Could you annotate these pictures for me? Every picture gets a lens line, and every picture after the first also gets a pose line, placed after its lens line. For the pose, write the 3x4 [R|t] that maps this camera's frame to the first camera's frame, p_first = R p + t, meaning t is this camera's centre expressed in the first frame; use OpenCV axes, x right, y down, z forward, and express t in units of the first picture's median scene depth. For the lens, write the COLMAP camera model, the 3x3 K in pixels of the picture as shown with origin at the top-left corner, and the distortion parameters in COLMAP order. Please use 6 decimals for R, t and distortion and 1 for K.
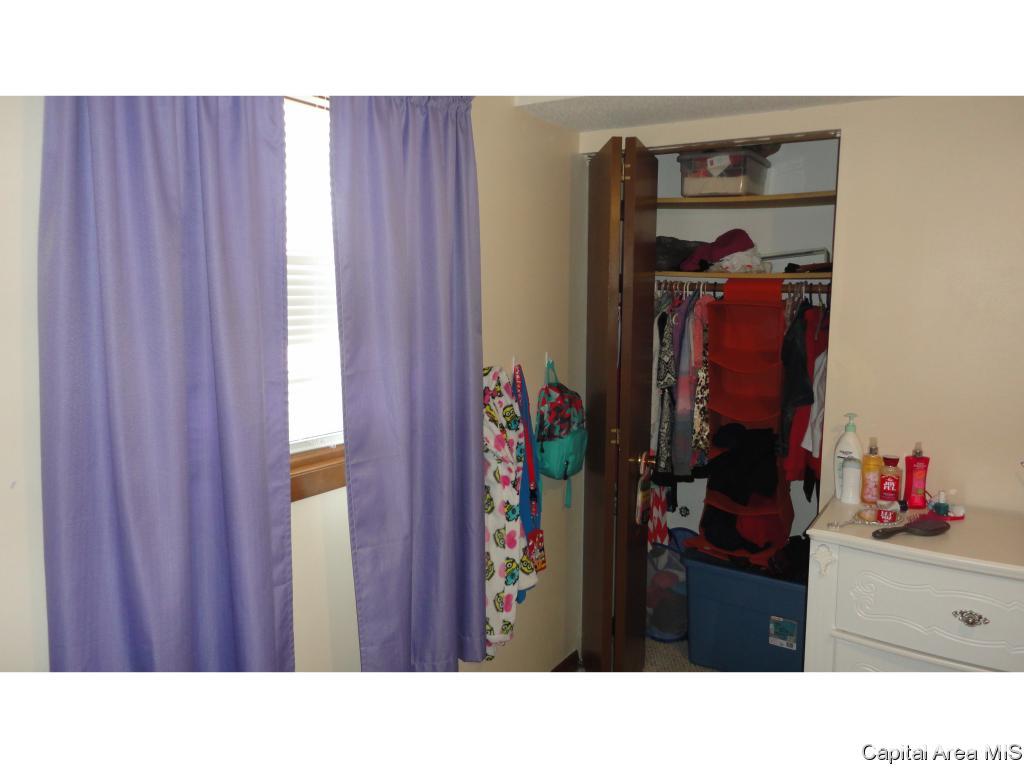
lens RADIAL K [[741.1, 0, 508.4], [0, 741.1, 378.6], [0, 0, 1]] dist [-0.009904, 0.009359]
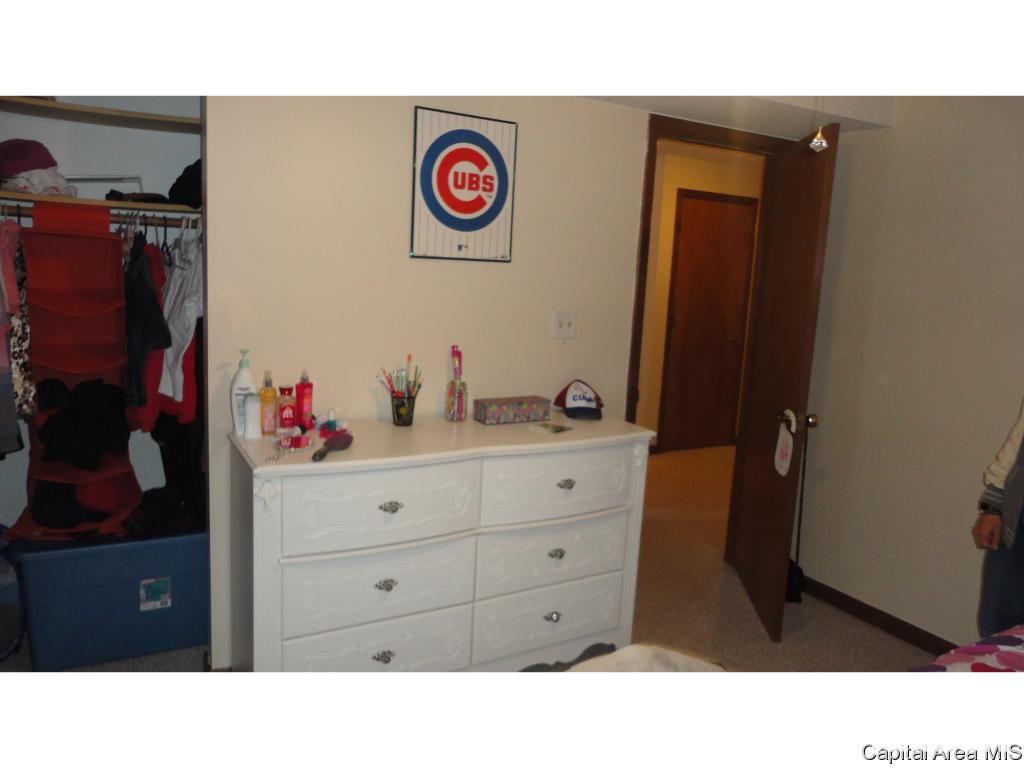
lens RADIAL K [[741.1, 0, 508.4], [0, 741.1, 378.6], [0, 0, 1]] dist [-0.009904, 0.009359]
pose [[0.460078, -0.124553, 0.879099, -0.207838], [0.053479, 0.992201, 0.112590, -0.006495], [-0.886267, -0.004787, 0.463151, 0.172898]]
